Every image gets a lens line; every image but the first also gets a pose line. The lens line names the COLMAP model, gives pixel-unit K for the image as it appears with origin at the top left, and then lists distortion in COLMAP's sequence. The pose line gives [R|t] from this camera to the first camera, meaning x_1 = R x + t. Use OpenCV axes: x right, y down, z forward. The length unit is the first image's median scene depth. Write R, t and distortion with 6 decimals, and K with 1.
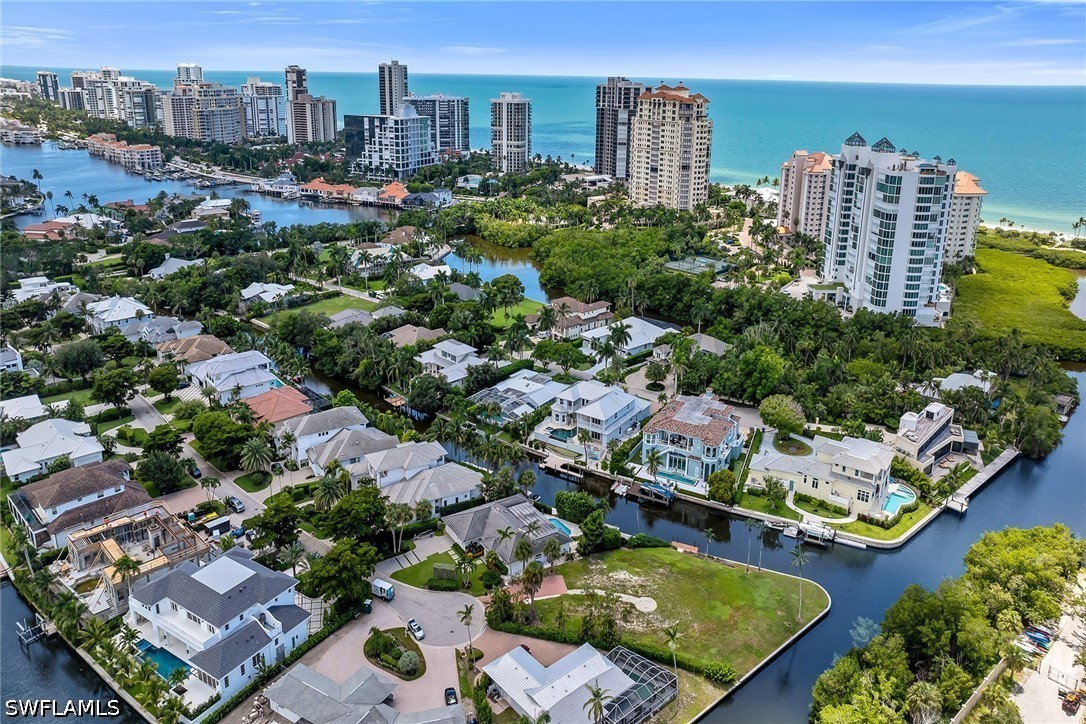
lens RADIAL K [[766.2, 0, 541.6], [0, 766.2, 282.2], [0, 0, 1]] dist [-0.017984, 0.004687]
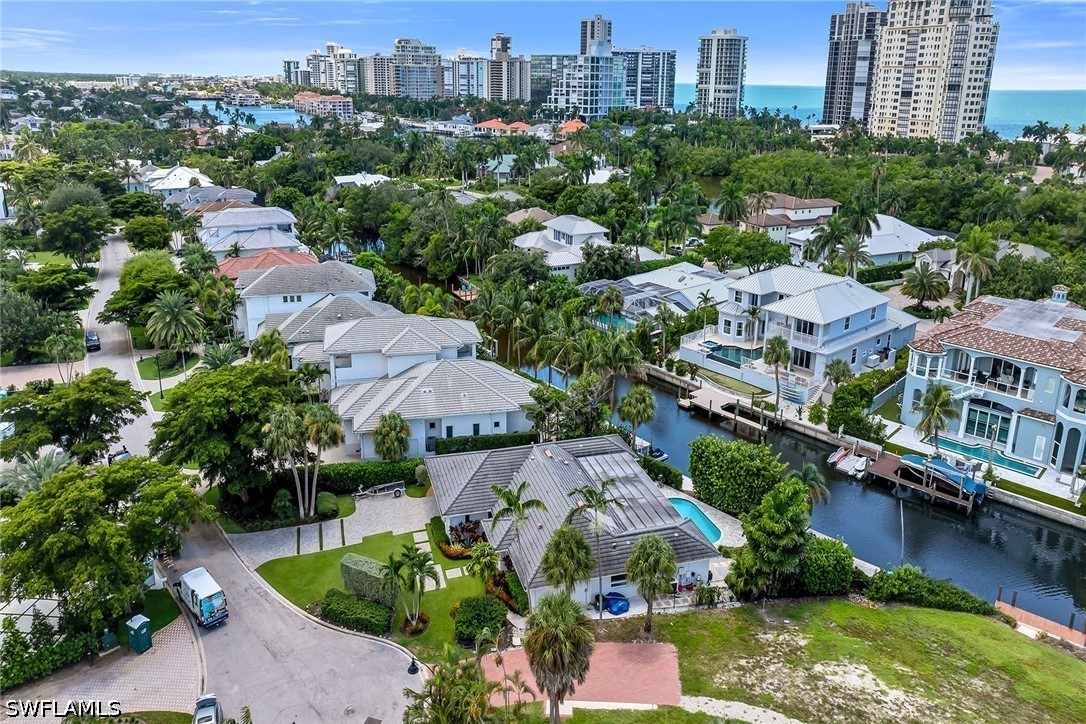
lens RADIAL K [[766.2, 0, 541.6], [0, 766.2, 282.2], [0, 0, 1]] dist [-0.017984, 0.004687]
pose [[0.961300, 0.066546, -0.267345, 0.038357], [-0.069767, 0.997560, -0.002557, 0.165475], [0.266522, 0.021110, 0.963598, 0.479775]]
